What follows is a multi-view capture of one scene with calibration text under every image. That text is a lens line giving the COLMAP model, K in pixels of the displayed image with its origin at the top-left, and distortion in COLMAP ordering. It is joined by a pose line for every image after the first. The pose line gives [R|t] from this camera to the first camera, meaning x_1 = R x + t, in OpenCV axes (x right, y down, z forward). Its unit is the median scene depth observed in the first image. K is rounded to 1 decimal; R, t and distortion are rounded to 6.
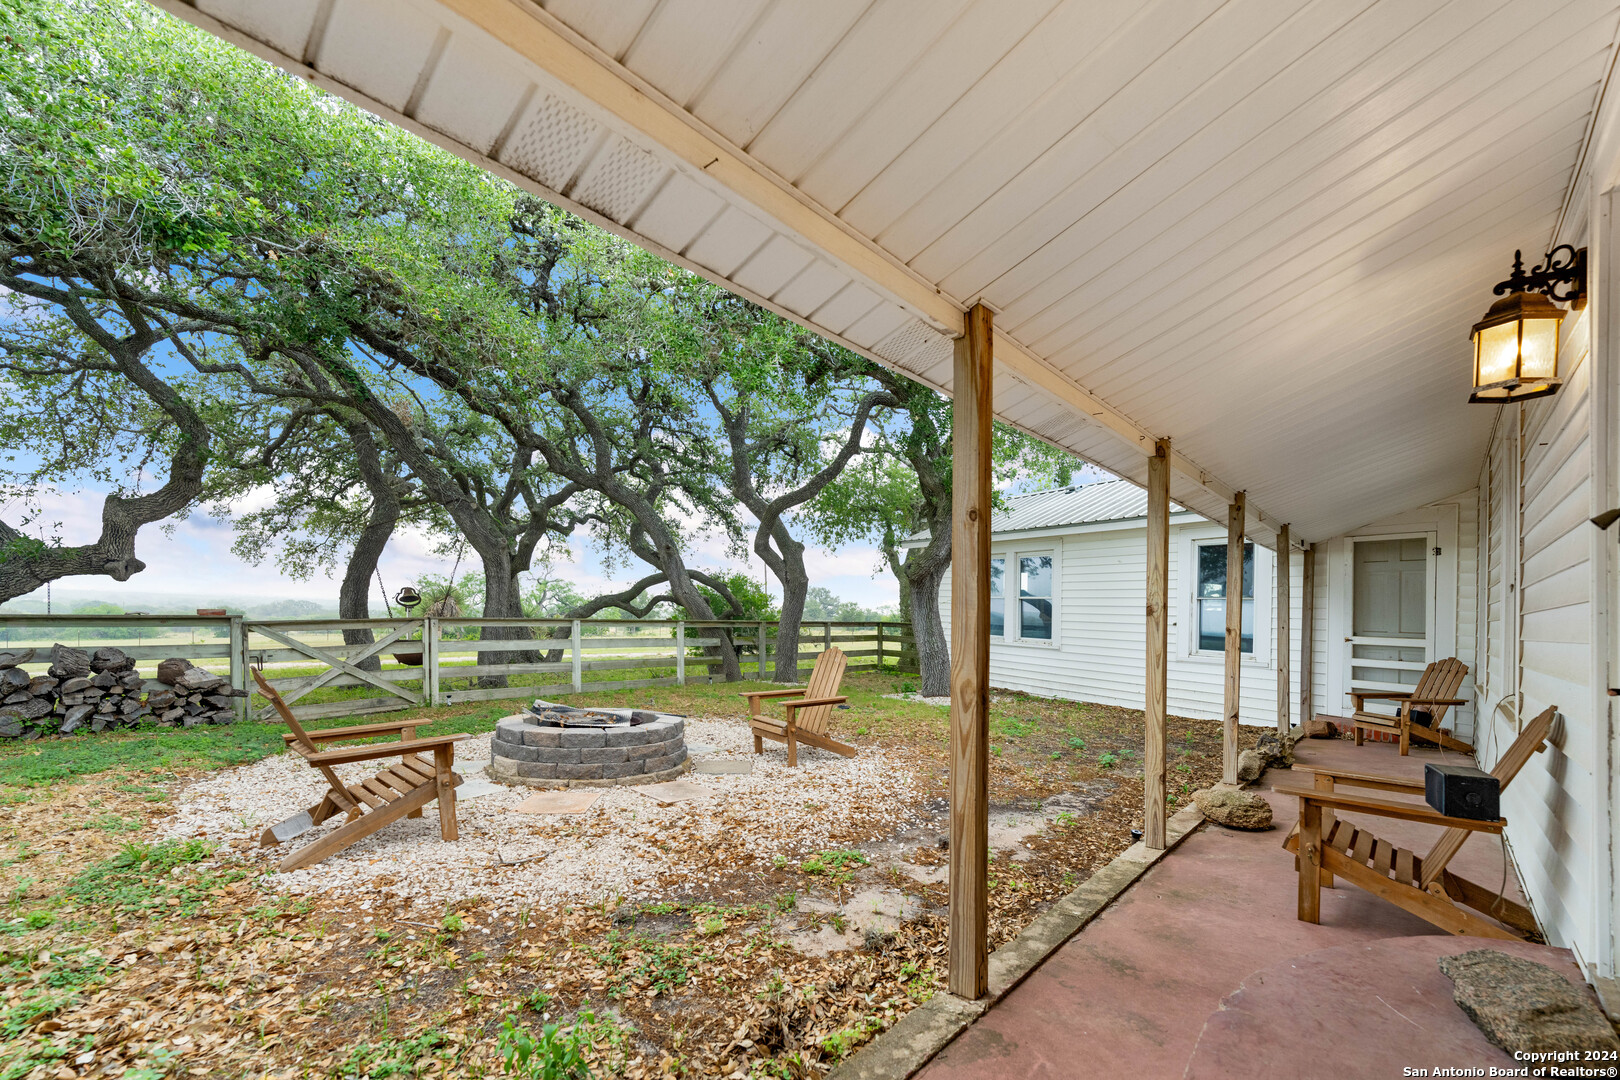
lens RADIAL K [[677.0, 0, 810.0], [0, 677.0, 540.0], [0, 0, 1]] dist [-0.000540, -0.000168]
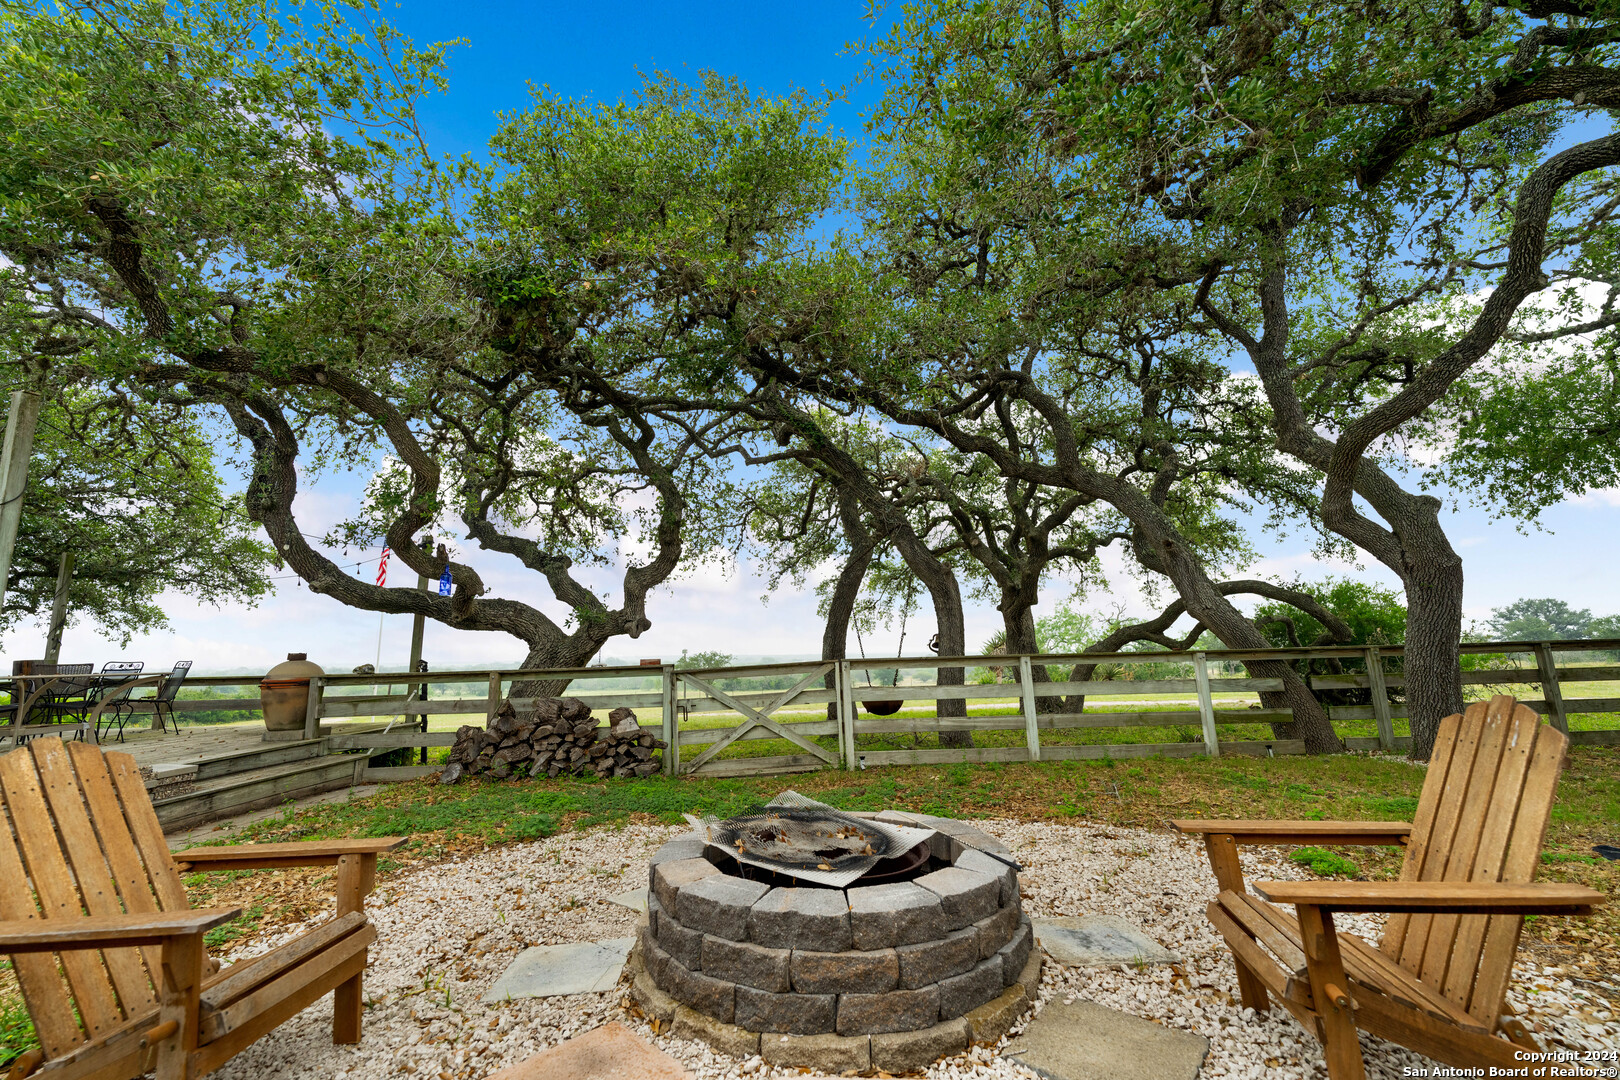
lens RADIAL K [[677.0, 0, 810.0], [0, 677.0, 540.0], [0, 0, 1]] dist [-0.000540, -0.000168]
pose [[0.685824, -0.164773, -0.708869, 0.026790], [0.119366, 0.986310, -0.113777, 0.045223], [0.717912, -0.006584, 0.696103, 0.298867]]
